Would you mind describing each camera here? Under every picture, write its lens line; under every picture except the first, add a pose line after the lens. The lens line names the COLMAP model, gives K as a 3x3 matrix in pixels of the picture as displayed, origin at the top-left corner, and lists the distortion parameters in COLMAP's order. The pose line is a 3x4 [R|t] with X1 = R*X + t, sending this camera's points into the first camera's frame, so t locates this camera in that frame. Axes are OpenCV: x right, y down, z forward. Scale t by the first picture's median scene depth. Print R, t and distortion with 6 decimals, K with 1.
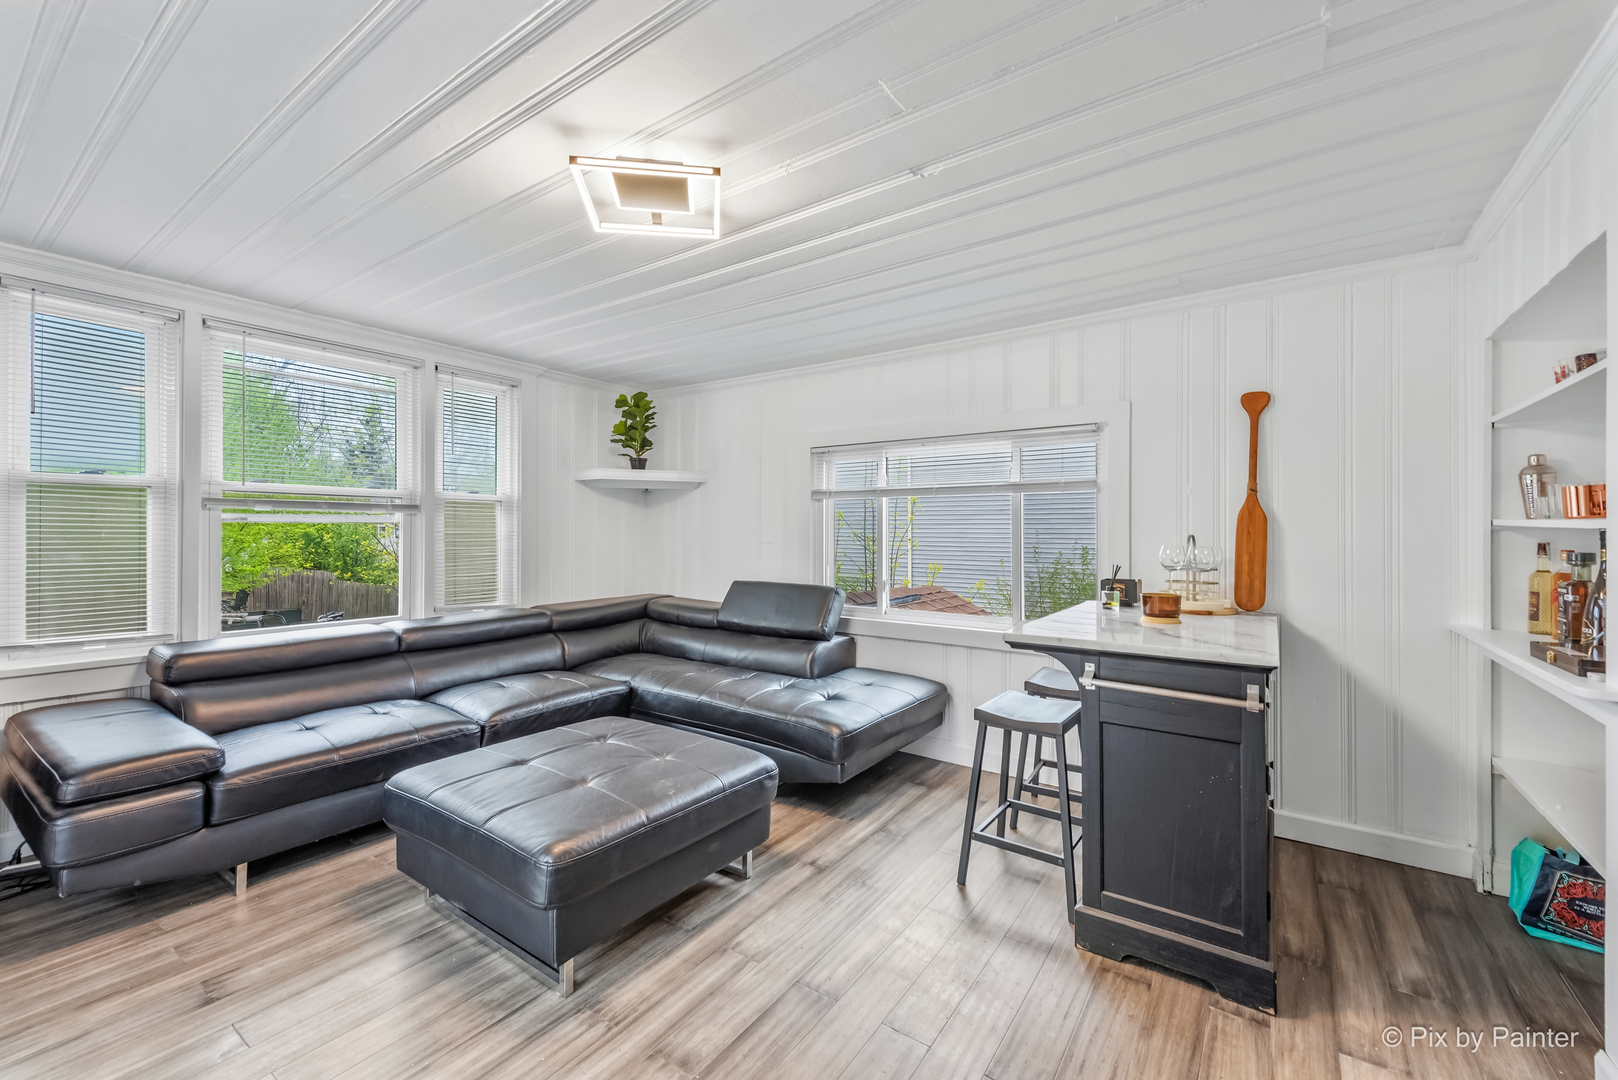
lens RADIAL K [[663.5, 0, 810.8], [0, 663.5, 530.5], [0, 0, 1]] dist [0.002998, -0.000066]
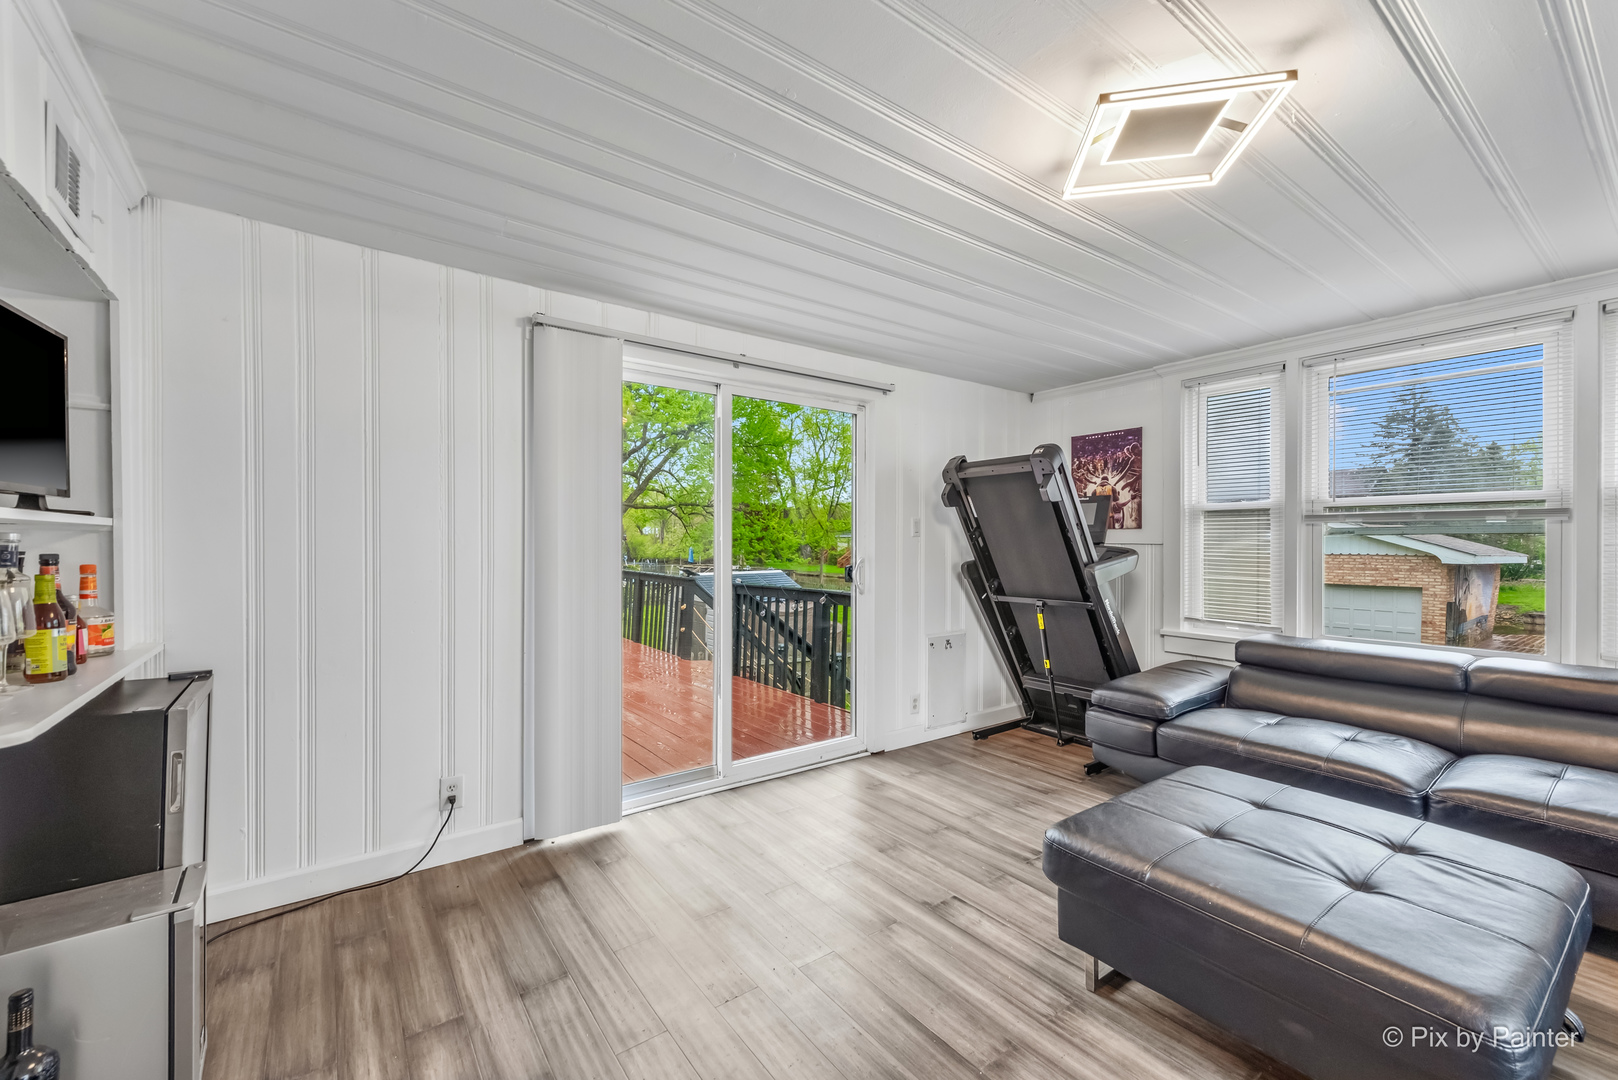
lens RADIAL K [[663.5, 0, 809.2], [0, 663.5, 541.7], [0, 0, 1]] dist [0.002998, -0.000066]
pose [[-0.331031, -0.009176, -0.943575, 0.594063], [-0.006969, 0.999949, -0.007279, 0.015079], [0.943594, 0.004166, -0.331079, 0.733854]]
